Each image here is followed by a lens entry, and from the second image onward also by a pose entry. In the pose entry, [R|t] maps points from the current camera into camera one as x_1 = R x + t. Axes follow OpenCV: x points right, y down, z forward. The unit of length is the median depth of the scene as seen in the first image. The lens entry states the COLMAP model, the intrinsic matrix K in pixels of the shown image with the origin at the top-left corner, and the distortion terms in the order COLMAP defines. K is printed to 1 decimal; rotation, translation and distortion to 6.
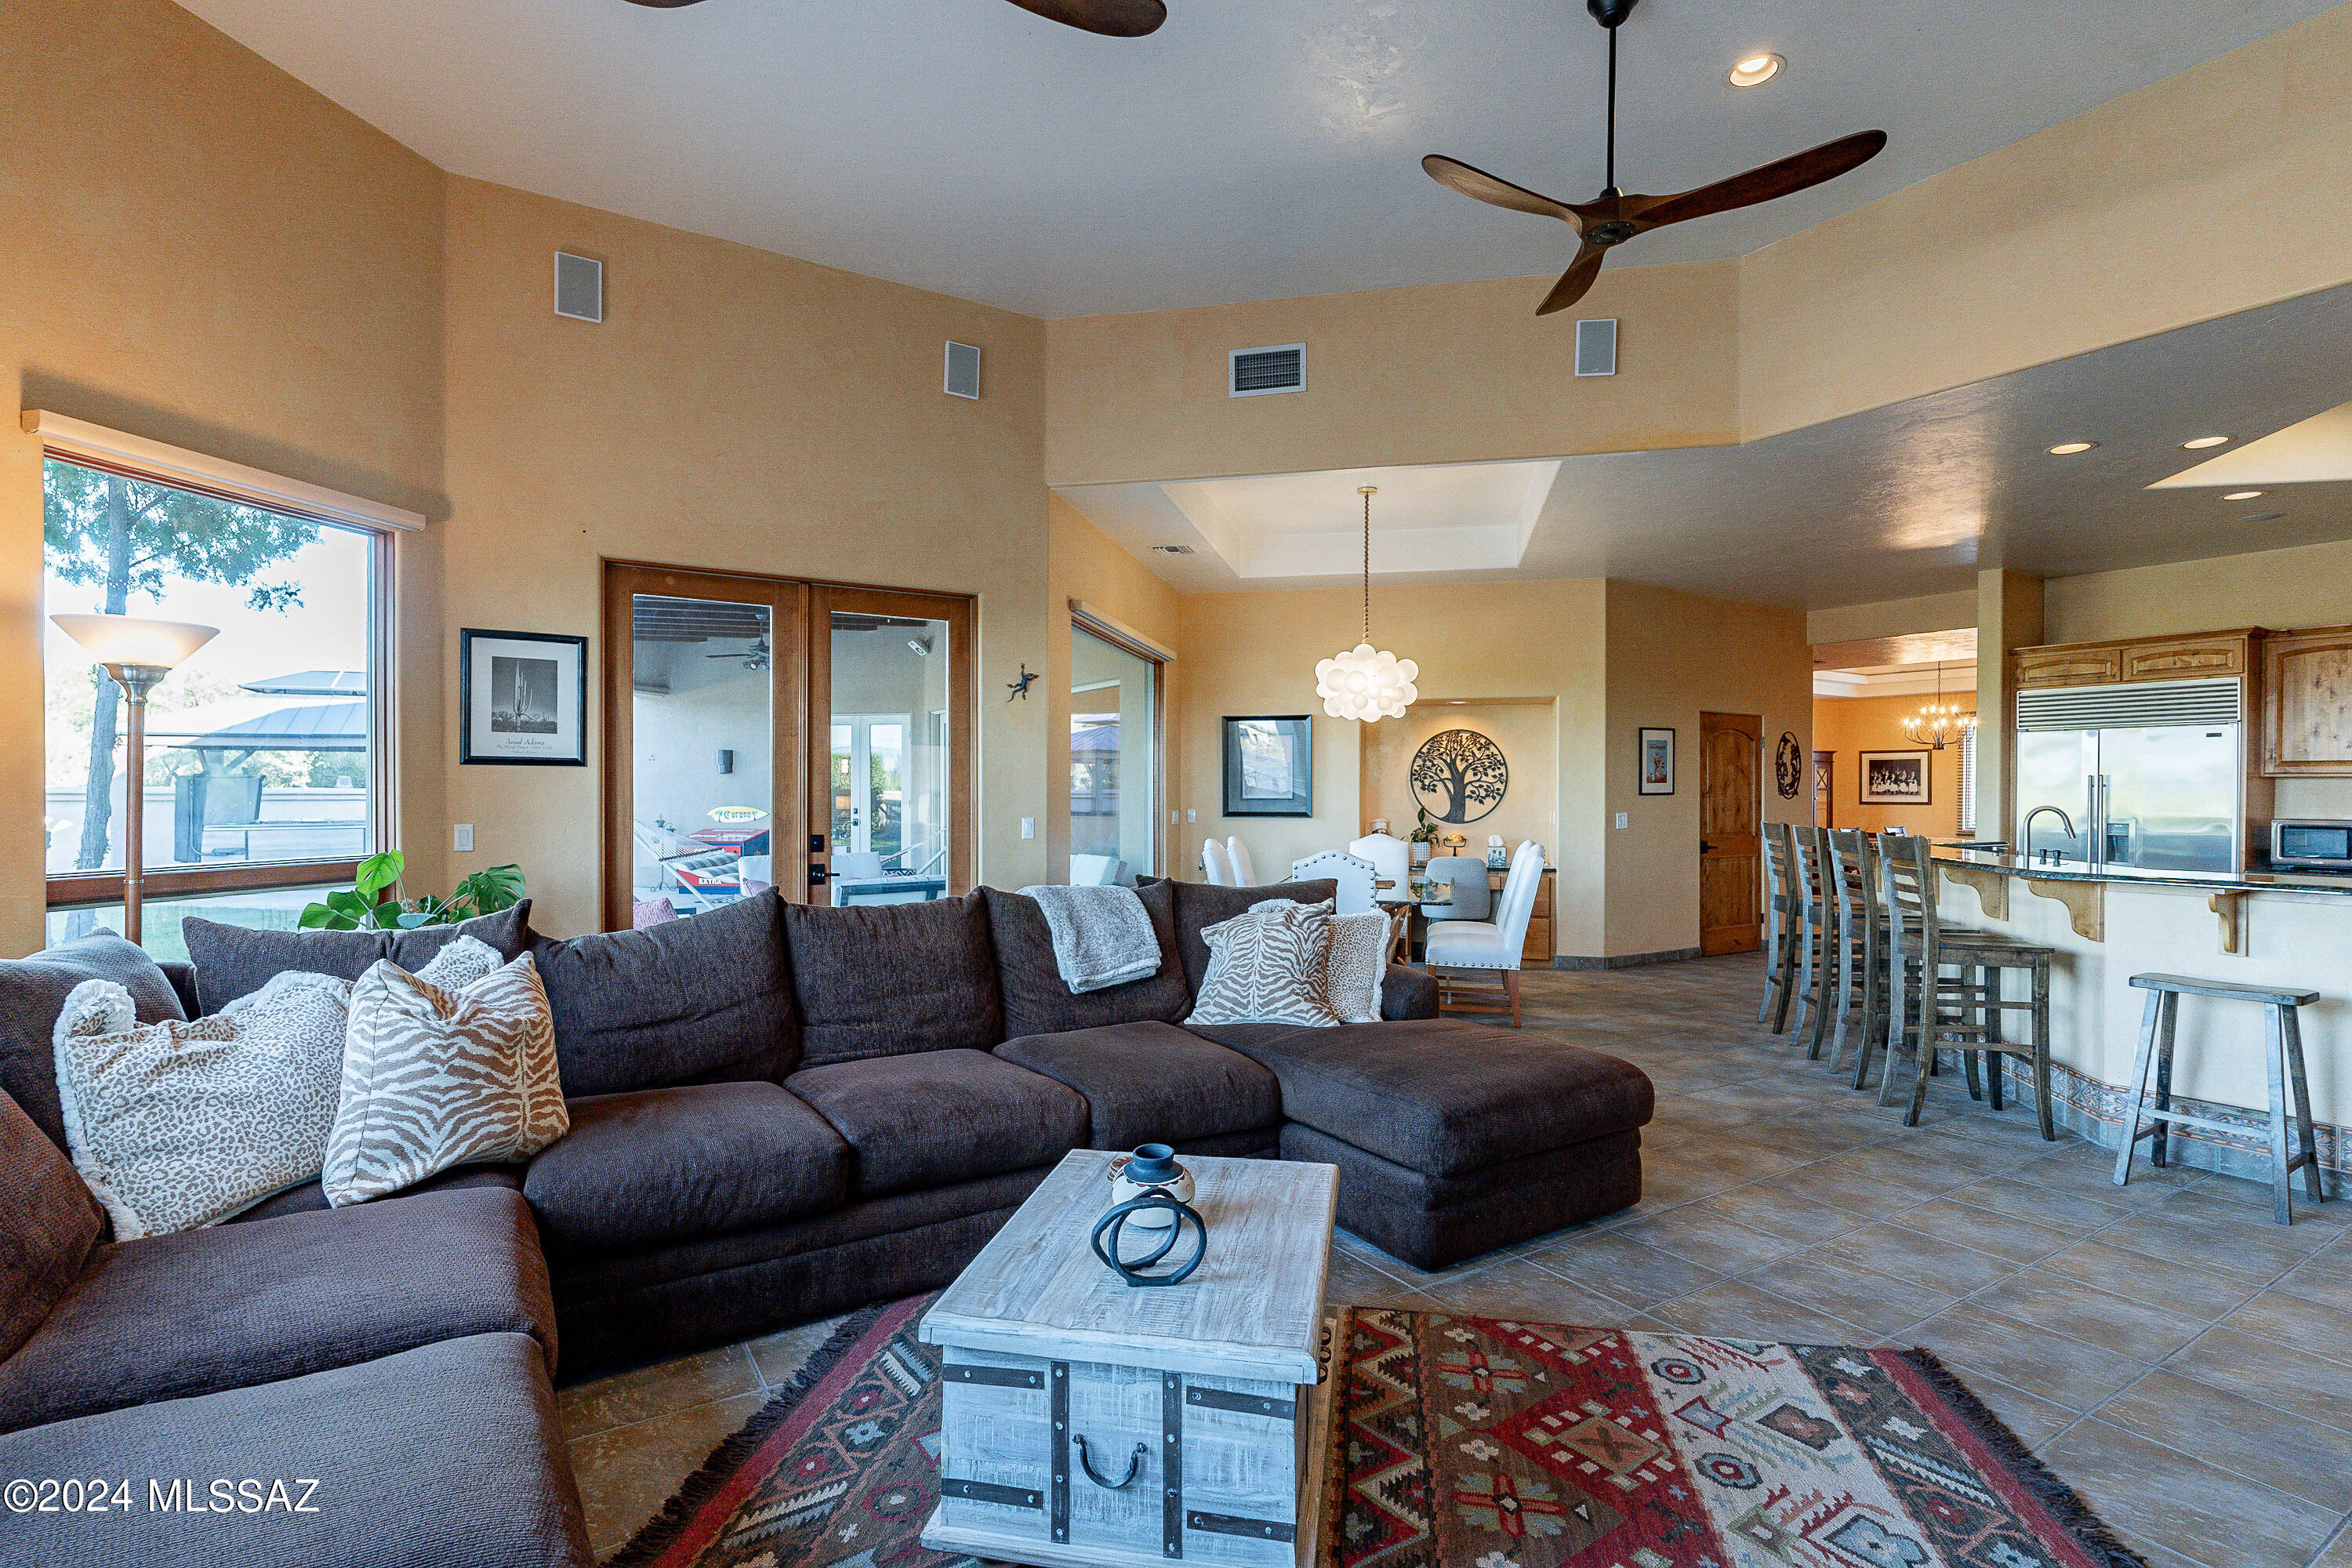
lens RADIAL K [[1100.9, 0, 1172.3], [0, 1100.9, 799.1], [0, 0, 1]] dist [-0.001125, -0.001601]
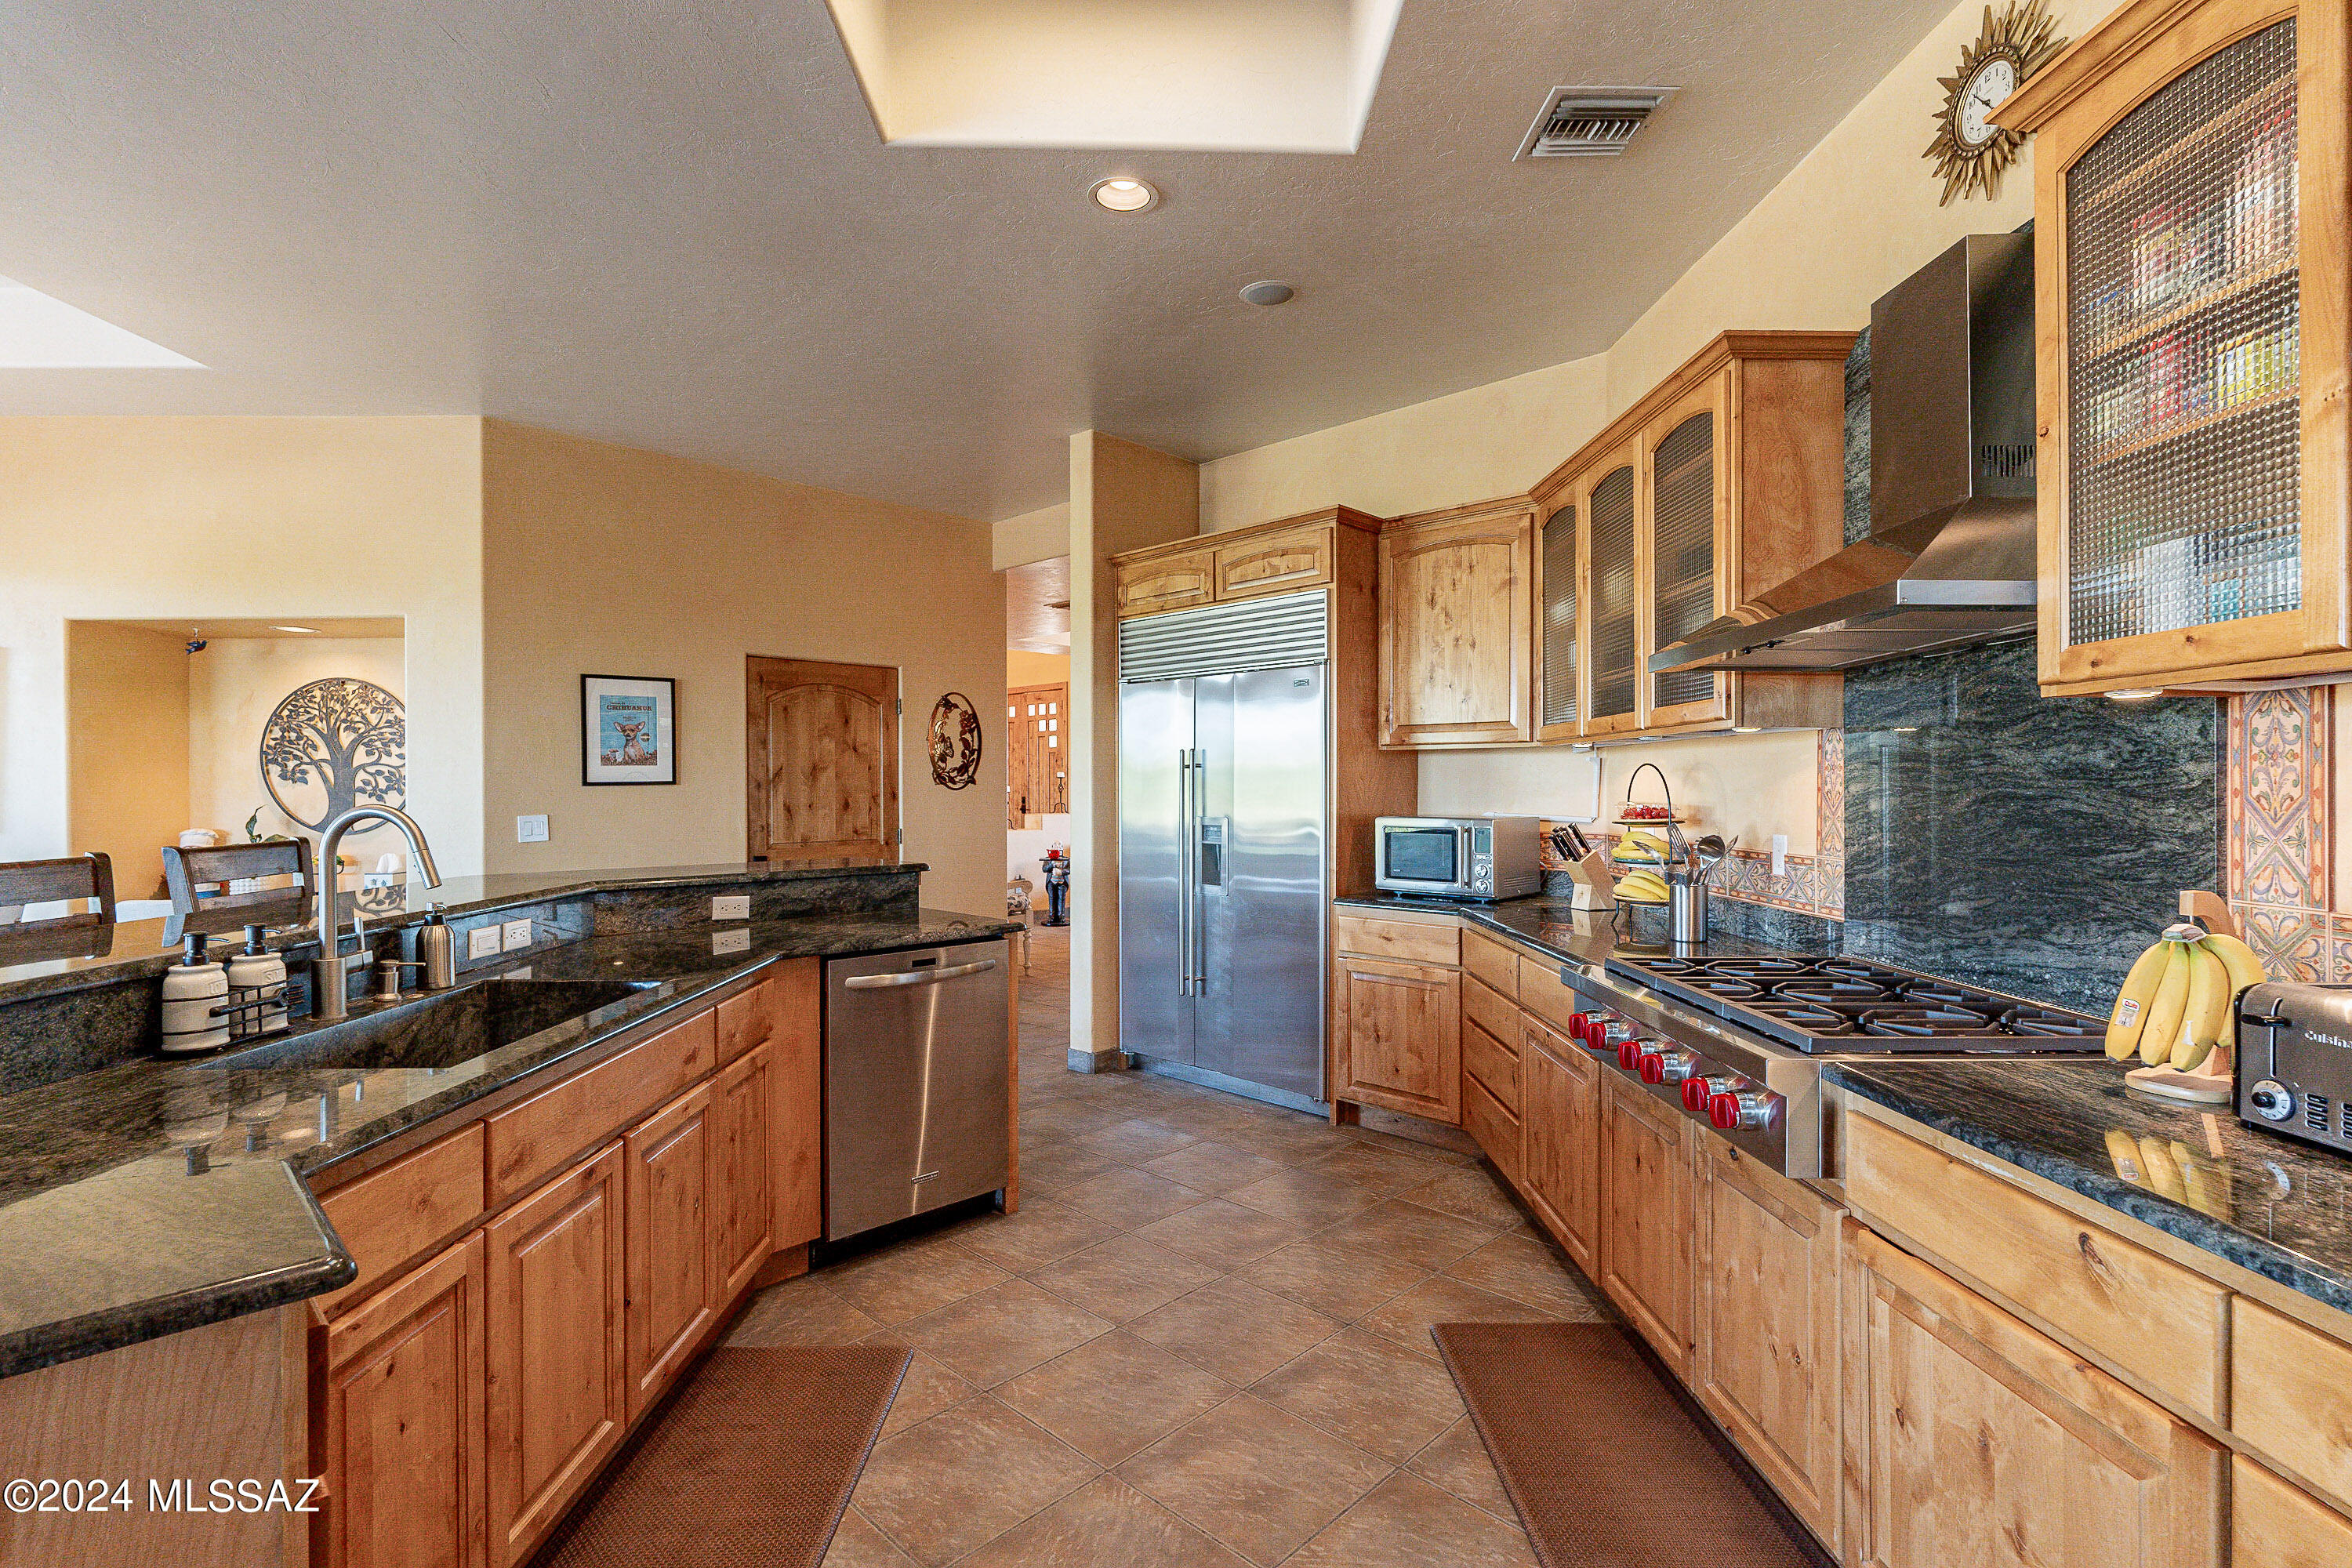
lens RADIAL K [[1100.9, 0, 1171.8], [0, 1100.9, 787.1], [0, 0, 1]] dist [-0.001125, -0.001601]
pose [[0.974786, -0.005955, 0.223064, 0.568978], [0.007624, 0.999949, -0.006624, 0.003609], [-0.223013, 0.008158, 0.974781, 0.313116]]
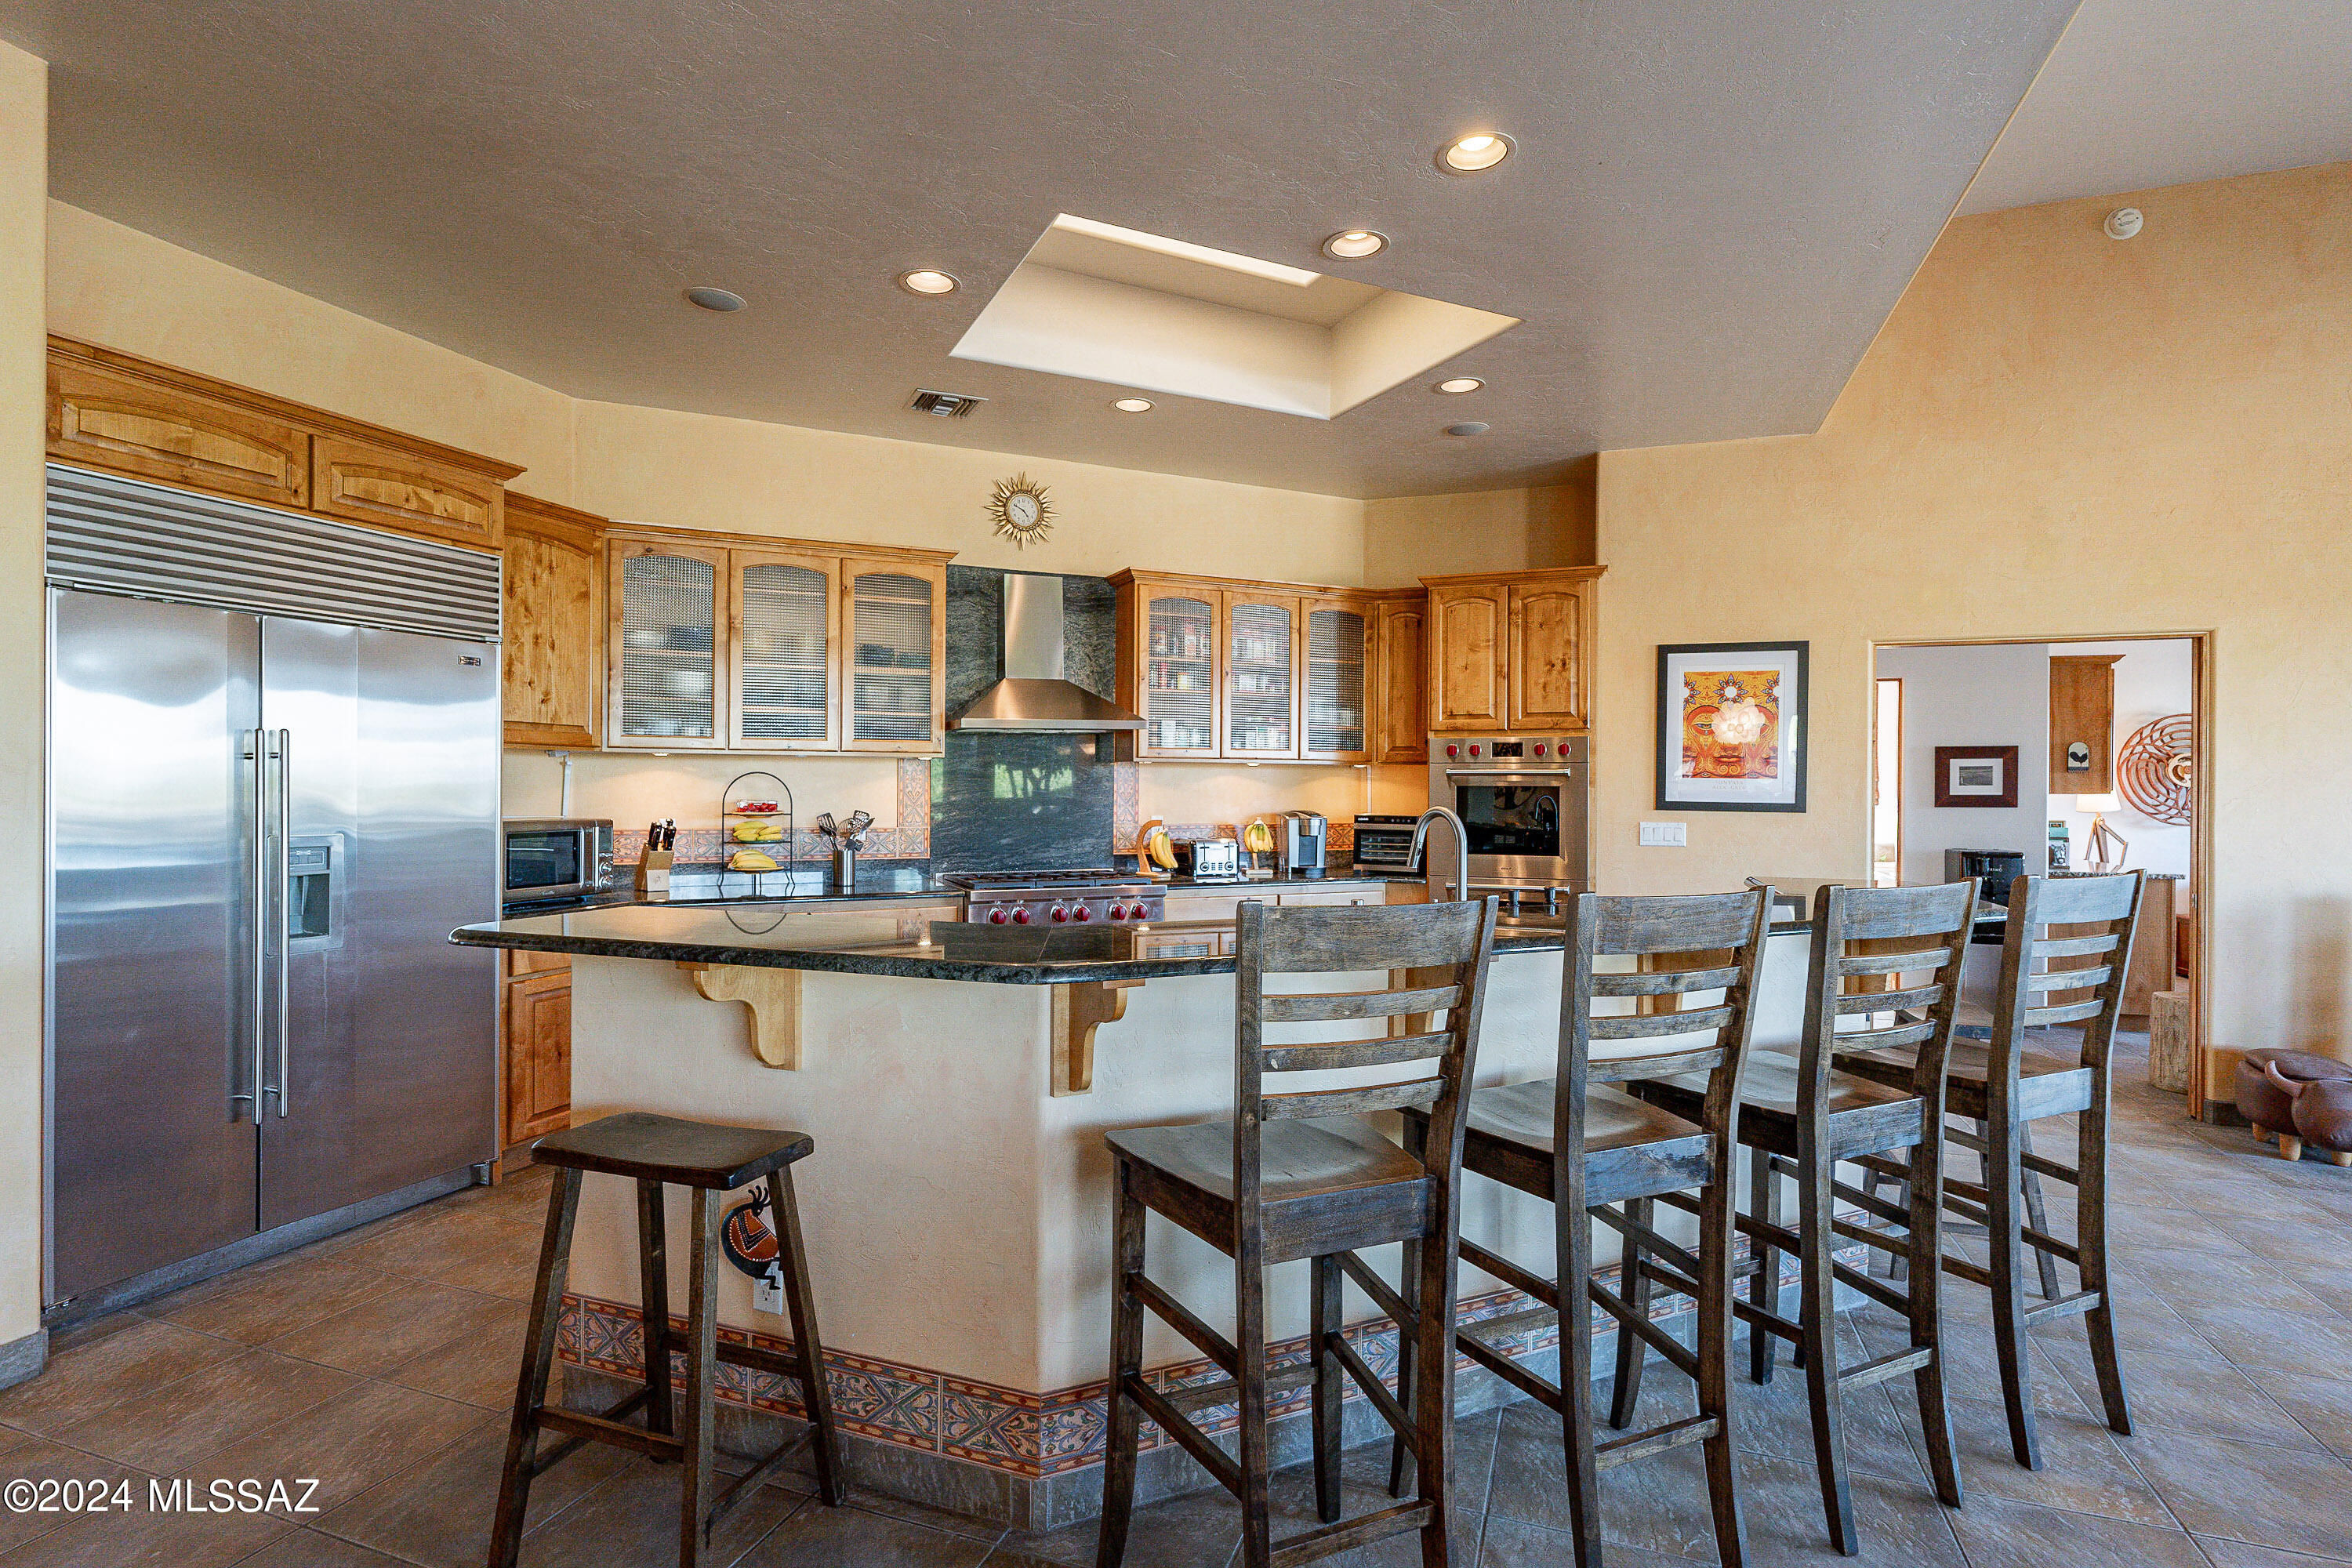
lens RADIAL K [[1100.9, 0, 1135.7], [0, 1100.9, 787.6], [0, 0, 1]] dist [-0.001125, -0.001601]
pose [[-0.577241, -0.010141, 0.816511, 0.274605], [-0.002179, 0.999938, 0.010879, -0.004471], [-0.816571, 0.004501, -0.577228, 0.804346]]
